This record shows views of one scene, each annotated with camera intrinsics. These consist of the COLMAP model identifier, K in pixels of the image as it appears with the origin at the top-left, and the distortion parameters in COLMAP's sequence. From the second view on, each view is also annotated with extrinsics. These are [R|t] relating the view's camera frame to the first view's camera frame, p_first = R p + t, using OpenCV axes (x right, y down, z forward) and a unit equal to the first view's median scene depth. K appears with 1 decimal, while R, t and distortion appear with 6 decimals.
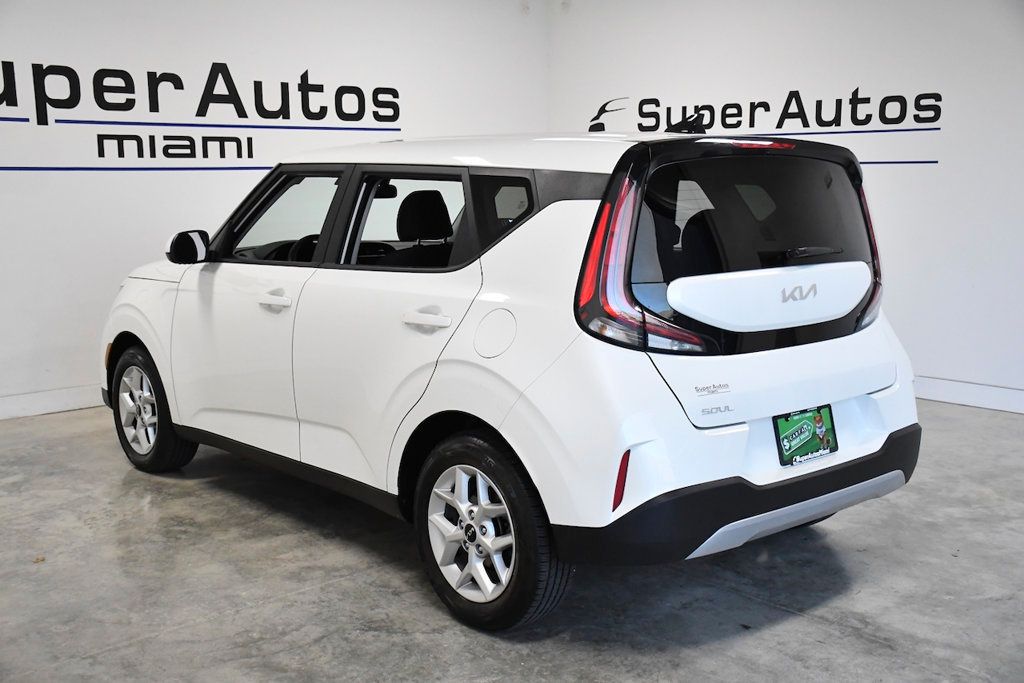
lens RADIAL K [[1133.4, 0, 518.5], [0, 1133.4, 352.1], [0, 0, 1]] dist [0.057352, 0.000000]
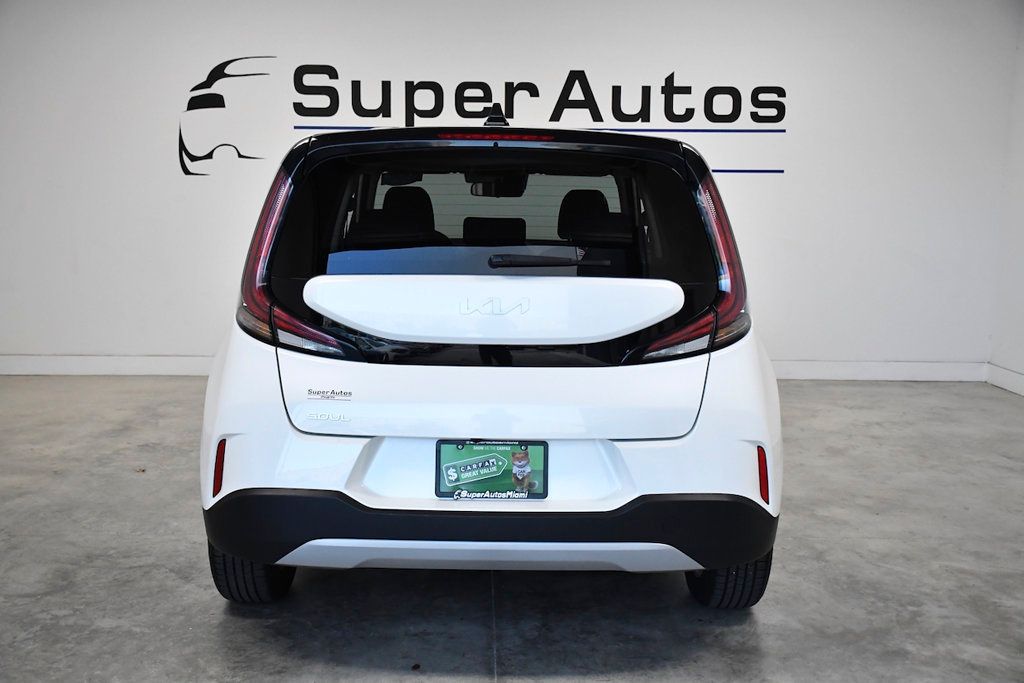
lens RADIAL K [[1133.4, 0, 507.6], [0, 1133.4, 349.5], [0, 0, 1]] dist [0.057352, 0.000000]
pose [[0.752672, 0.111133, -0.648949, 0.421250], [-0.118044, 0.992458, 0.033047, -0.025190], [0.647727, 0.051731, 0.760114, 0.179104]]
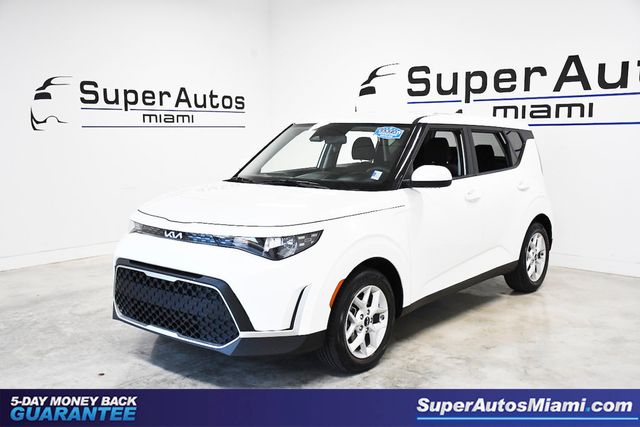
lens RADIAL K [[683.1, 0, 307.4], [0, 683.1, 220.9], [0, 0, 1]] dist [0.039701, 0.000000]
pose [[0.094412, 0.140363, -0.985588, 0.673577], [-0.153314, 0.980250, 0.124917, -0.101855], [0.983657, 0.139311, 0.114067, 0.603615]]
